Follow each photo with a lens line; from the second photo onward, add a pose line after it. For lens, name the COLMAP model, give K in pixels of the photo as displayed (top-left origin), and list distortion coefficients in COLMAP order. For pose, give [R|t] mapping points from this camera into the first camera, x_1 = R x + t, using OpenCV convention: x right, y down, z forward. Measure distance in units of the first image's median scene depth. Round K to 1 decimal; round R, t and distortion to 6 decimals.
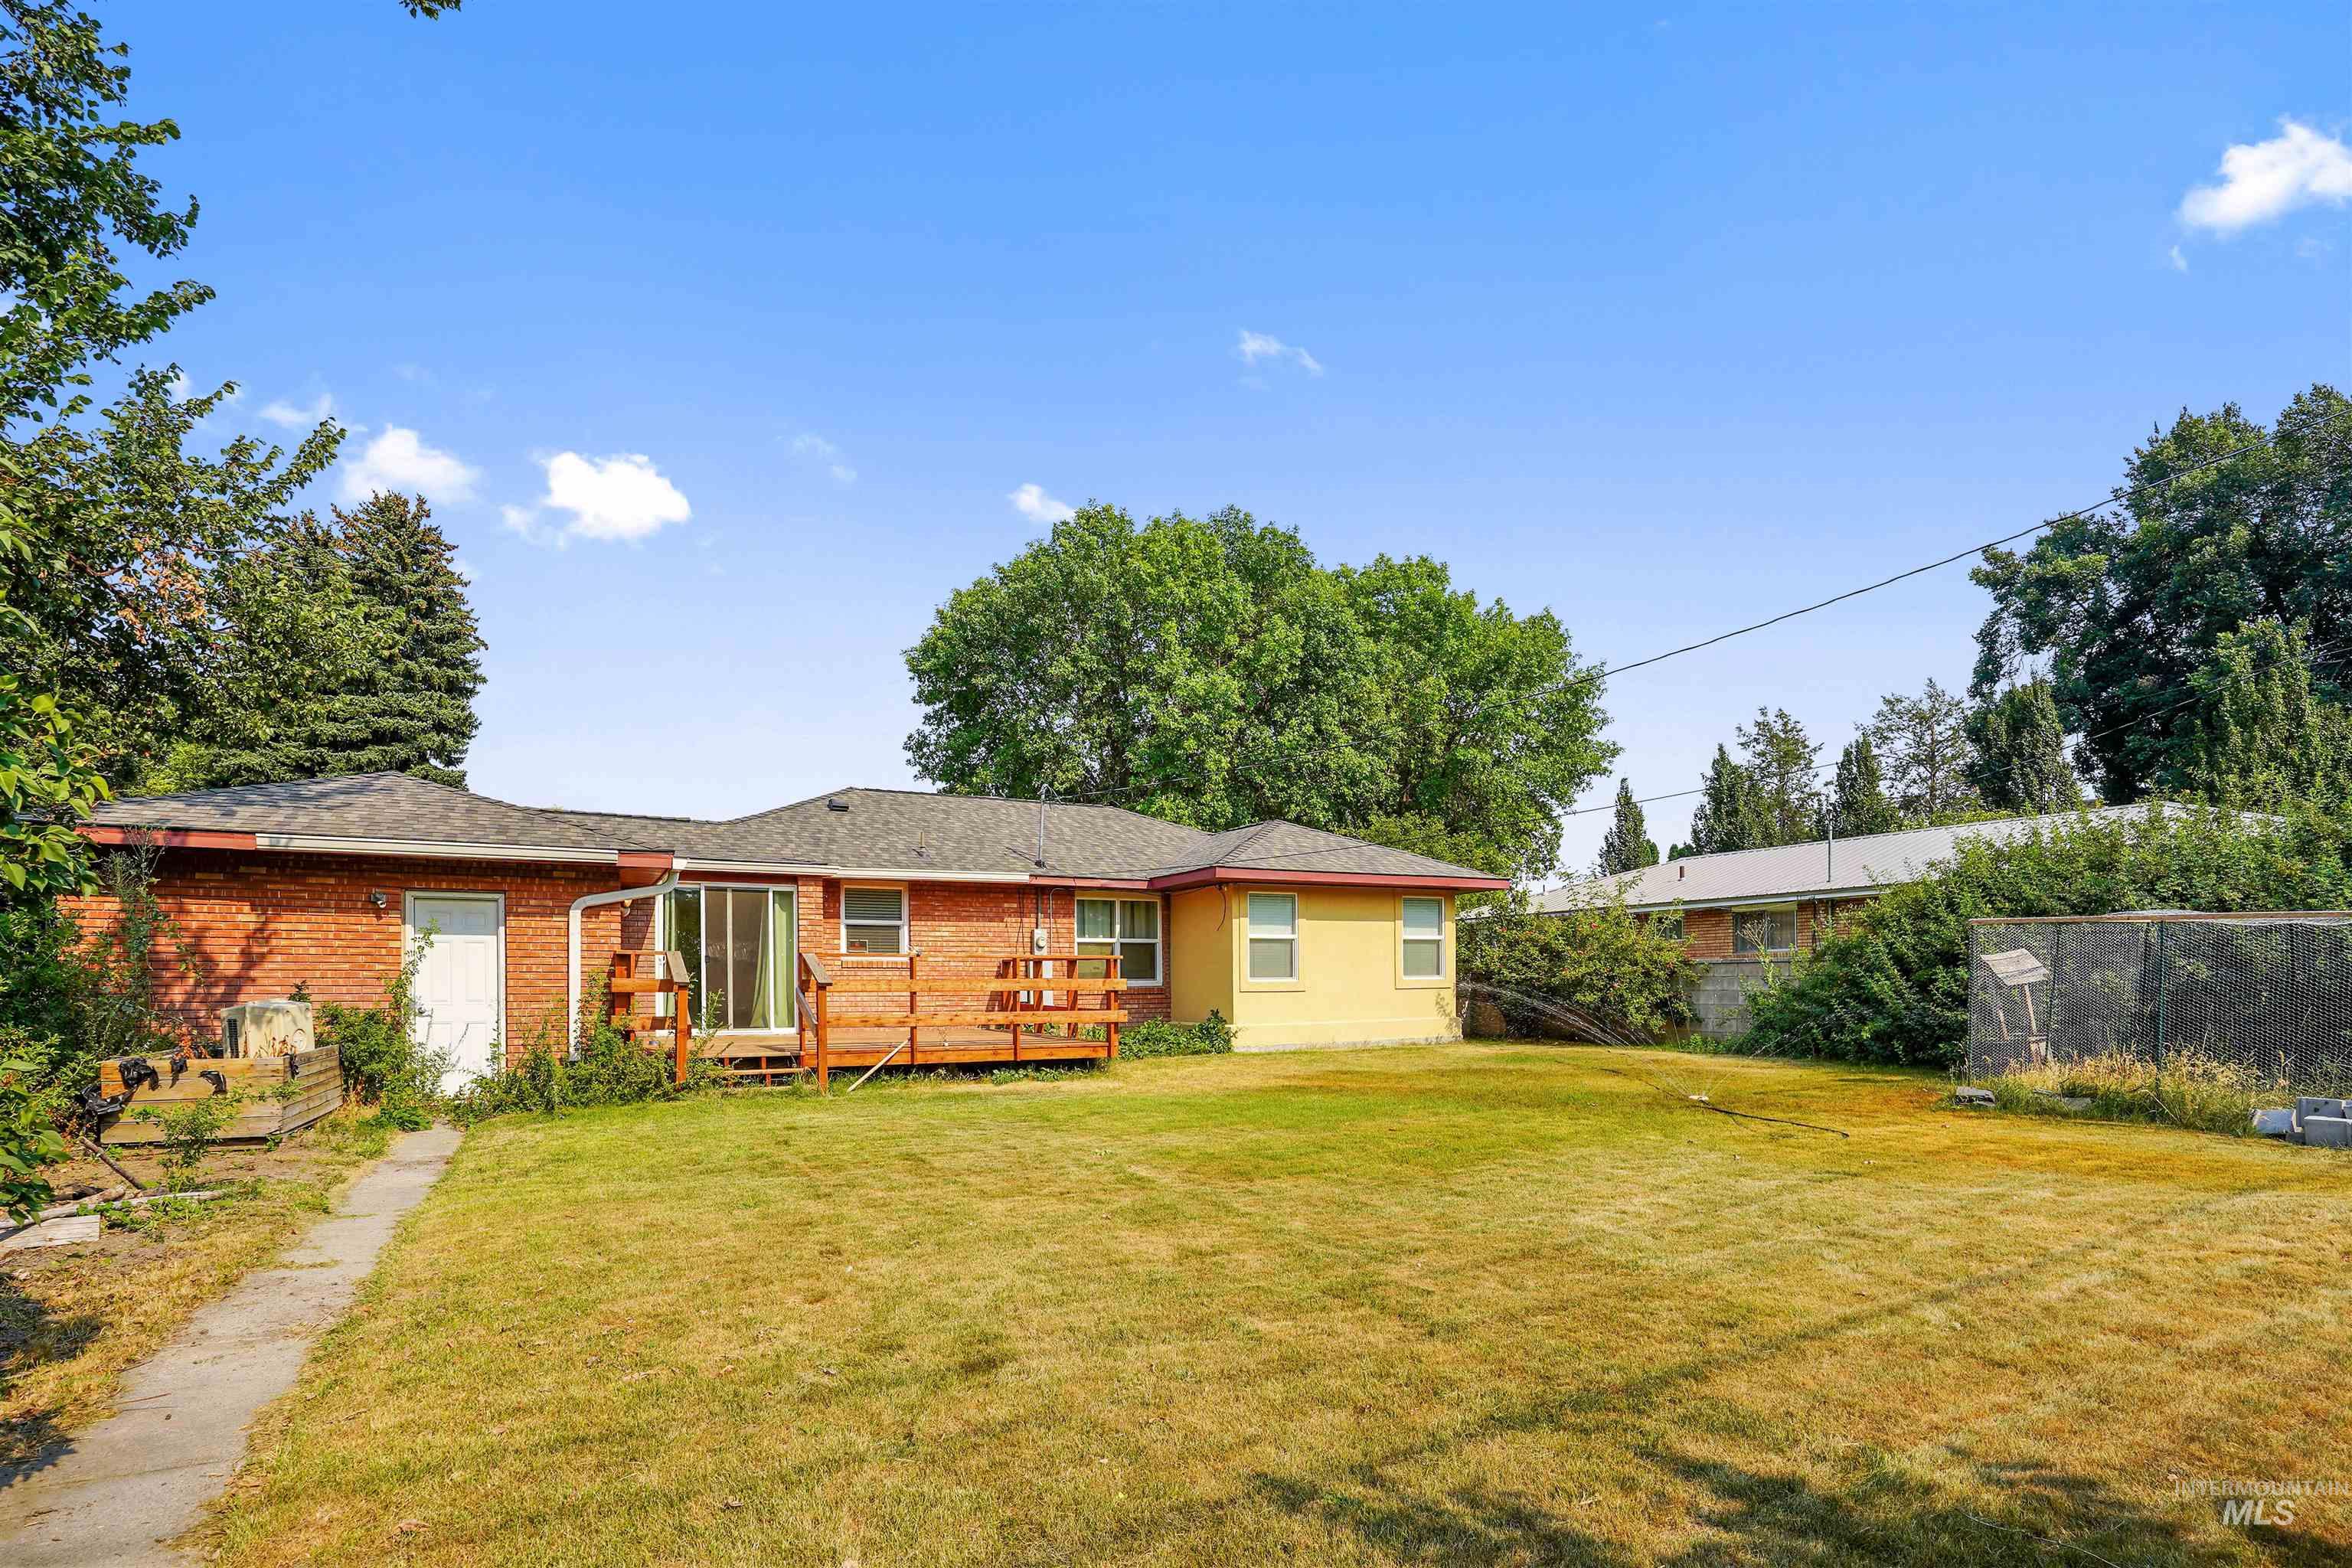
lens RADIAL K [[1107.3, 0, 1171.7], [0, 1107.3, 845.2], [0, 0, 1]] dist [-0.001754, 0.000465]
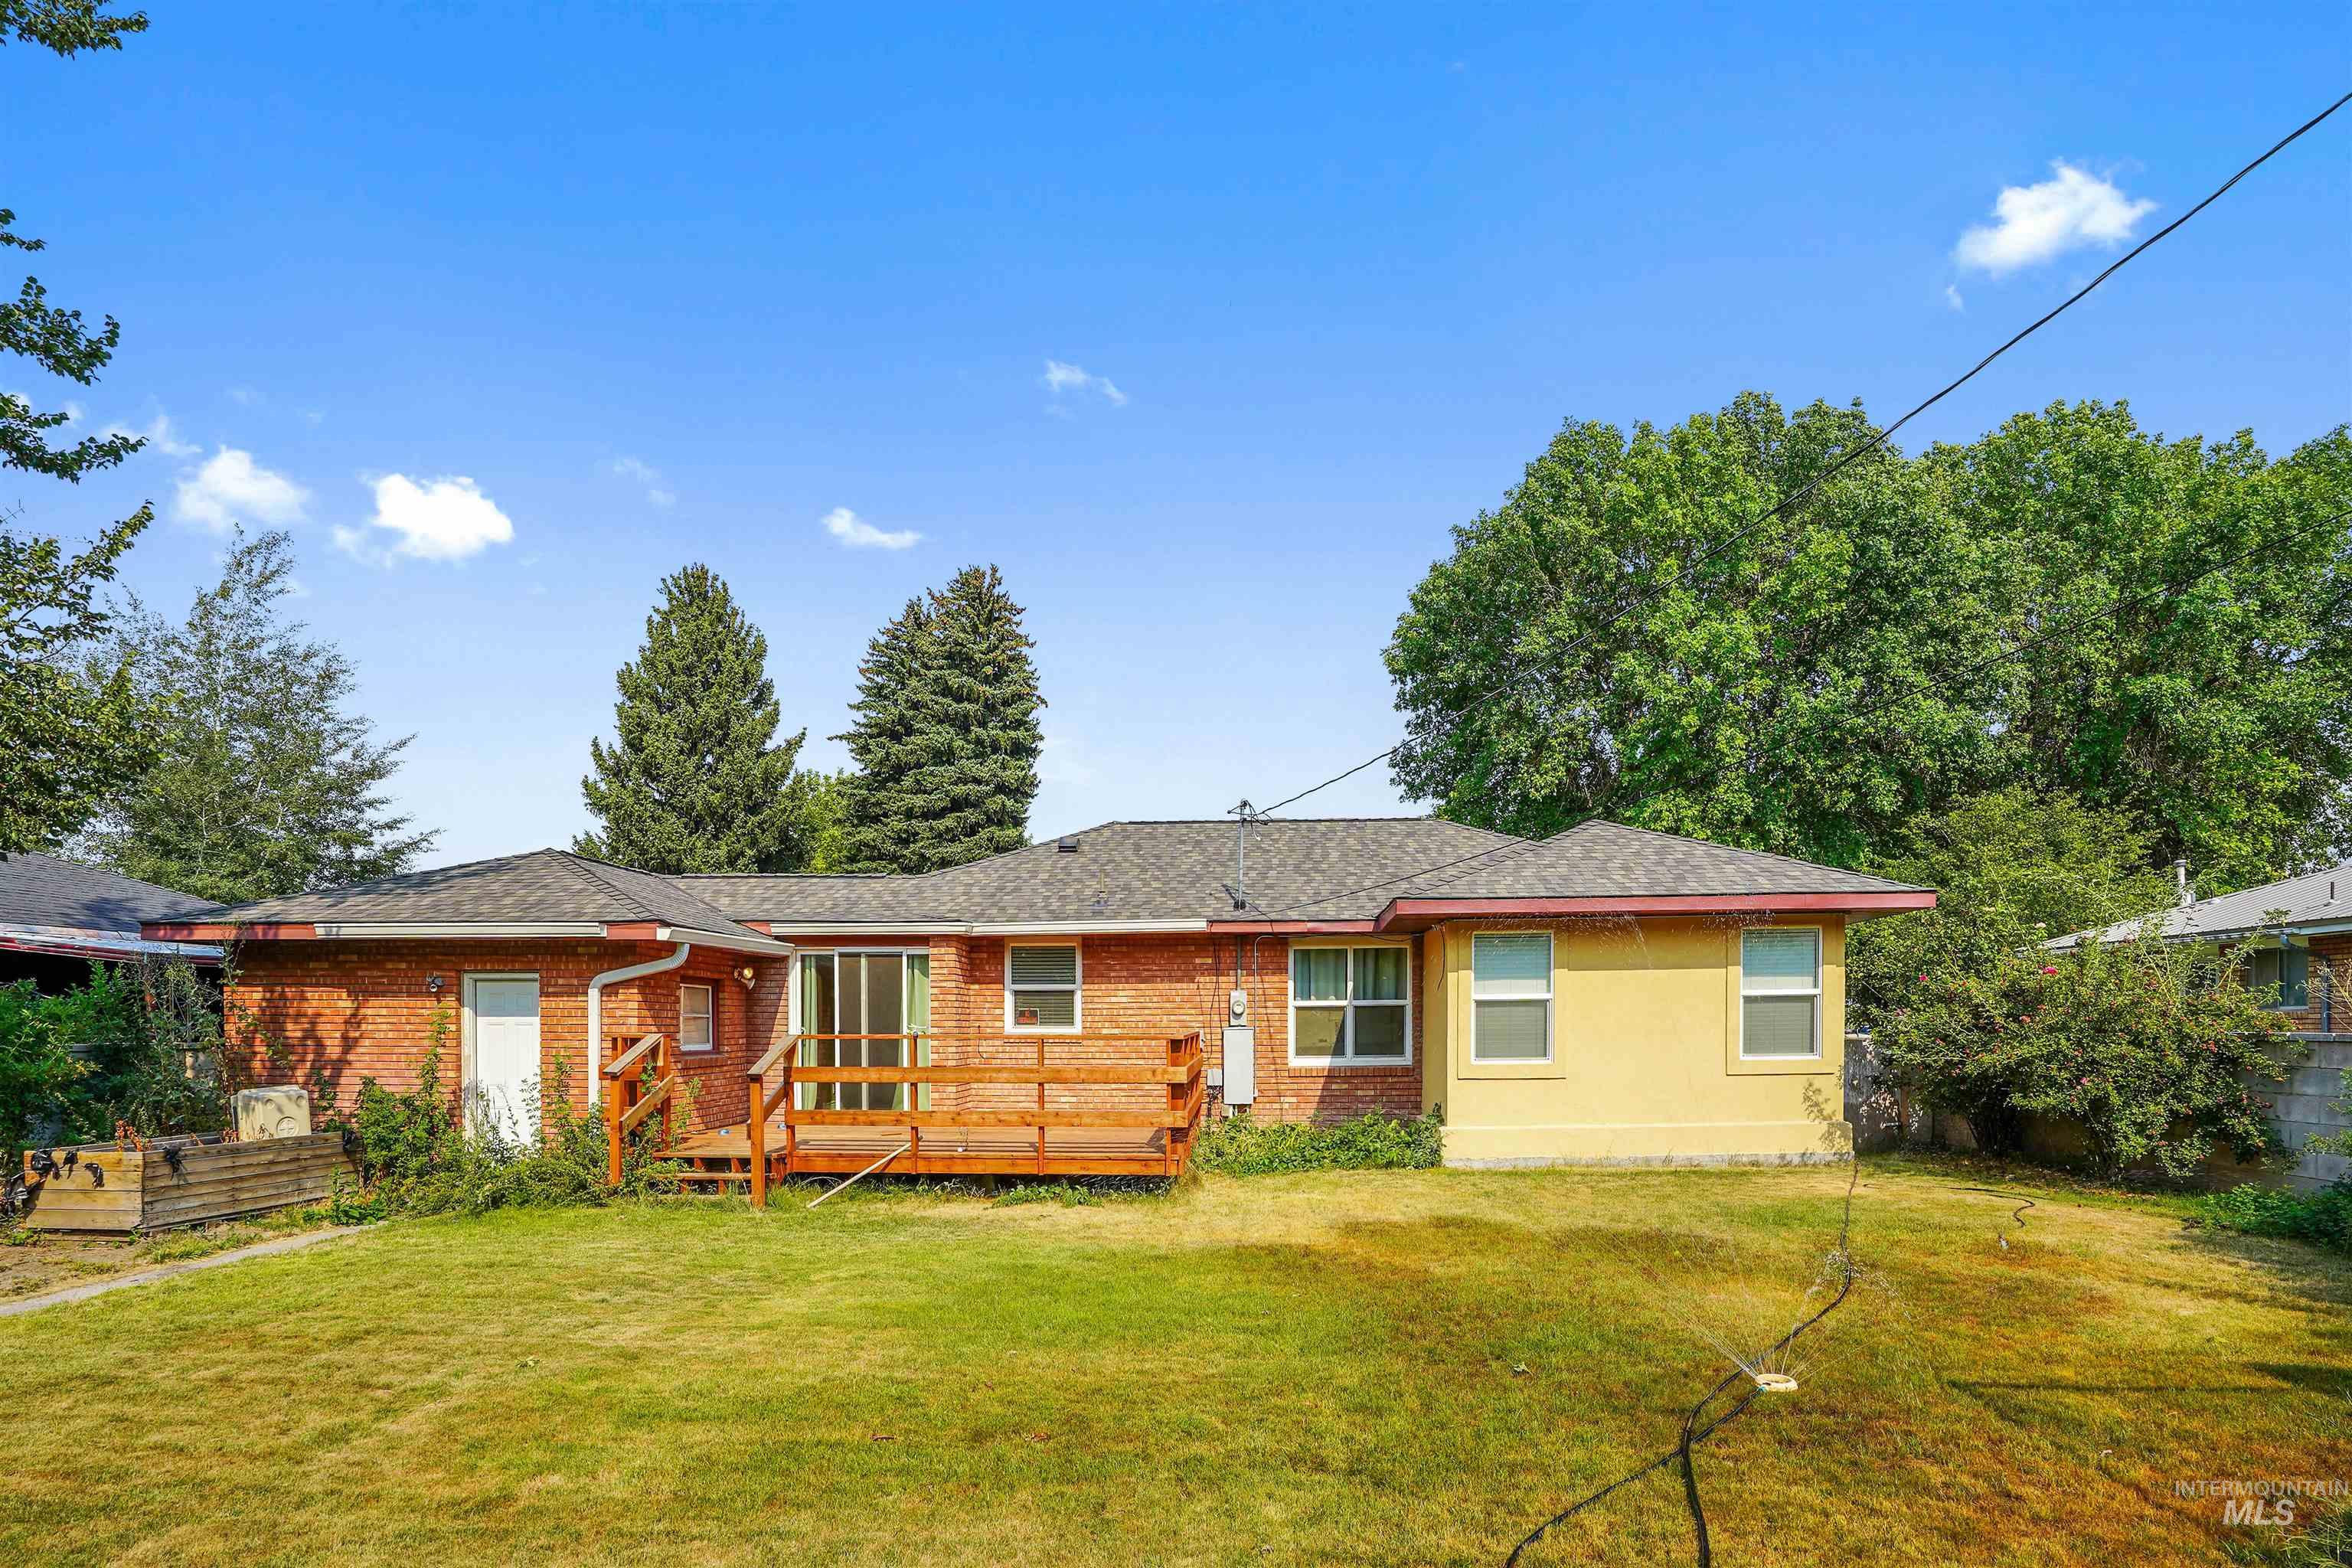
lens RADIAL K [[1279.3, 0, 1175.4], [0, 1279.3, 916.9], [0, 0, 1]] dist [-0.059777, 0.042719]
pose [[0.874944, -0.047135, -0.481924, 0.274112], [0.062454, 0.997923, 0.015785, 0.009027], [0.480179, -0.043909, 0.876071, 0.219401]]
